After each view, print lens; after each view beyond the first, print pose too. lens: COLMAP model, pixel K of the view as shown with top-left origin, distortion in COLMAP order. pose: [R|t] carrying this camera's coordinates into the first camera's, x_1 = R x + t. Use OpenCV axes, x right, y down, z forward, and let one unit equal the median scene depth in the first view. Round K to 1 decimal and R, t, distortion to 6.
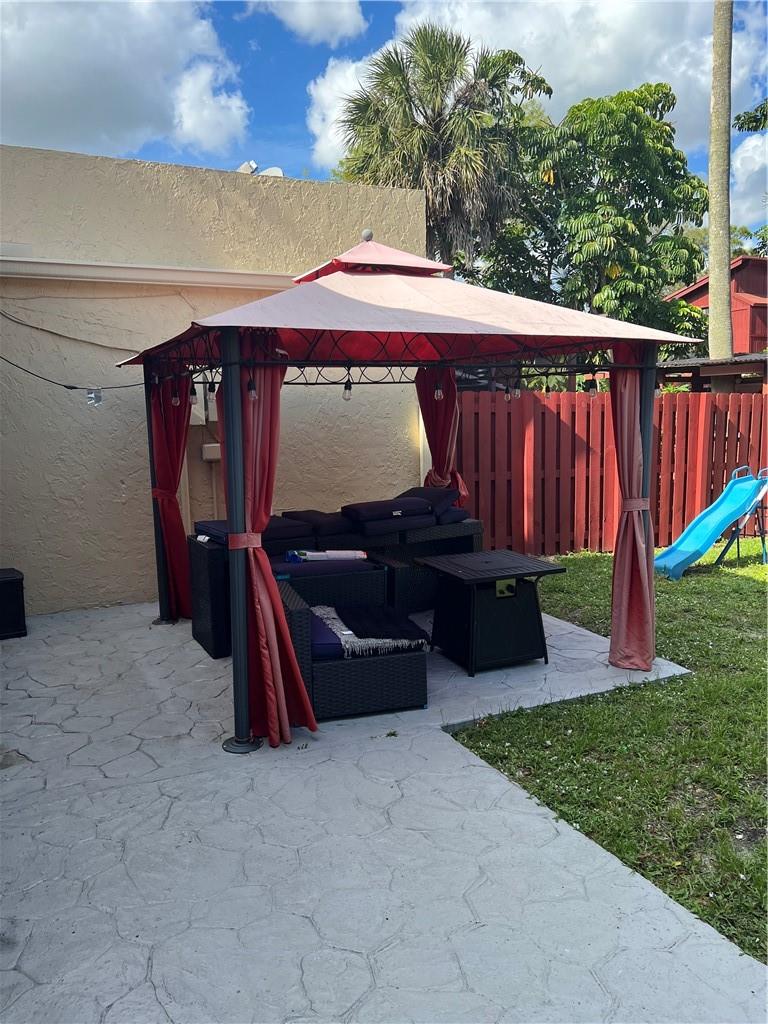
lens RADIAL K [[768.5, 0, 391.2], [0, 768.5, 513.2], [0, 0, 1]] dist [0.050545, -0.061060]
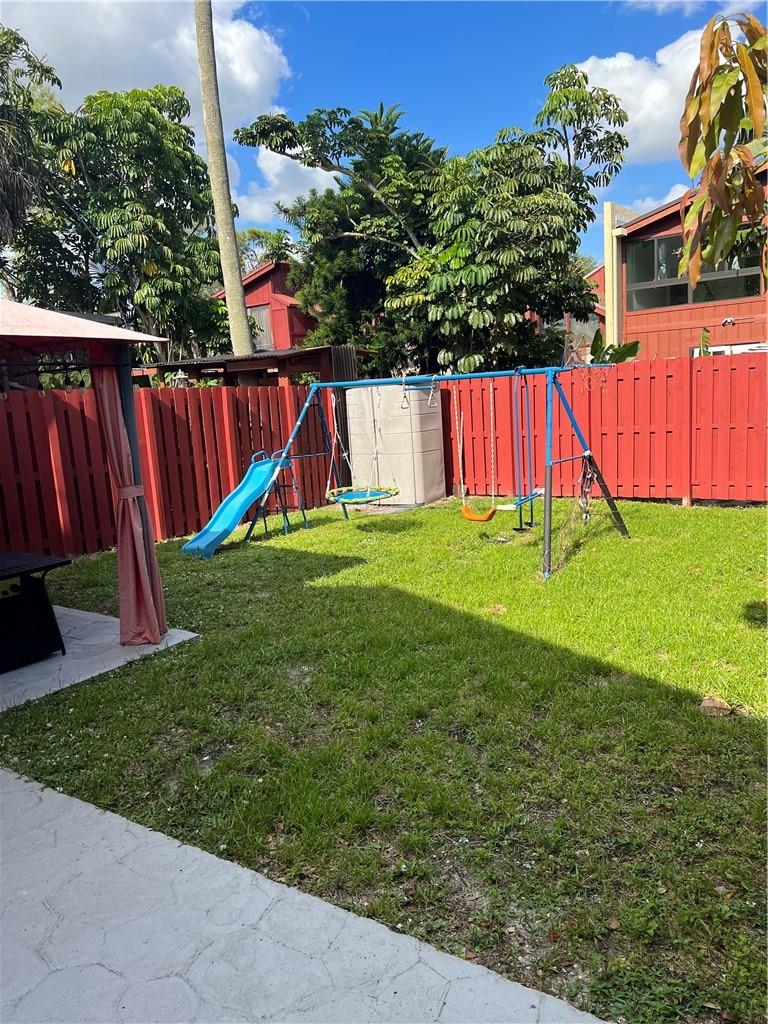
lens RADIAL K [[768.5, 0, 375.2], [0, 768.5, 521.8], [0, 0, 1]] dist [0.050545, -0.061060]
pose [[0.871742, -0.116481, 0.475918, 0.069968], [0.109261, 0.993086, 0.042923, 0.015345], [-0.477627, 0.014582, 0.878442, -0.079551]]
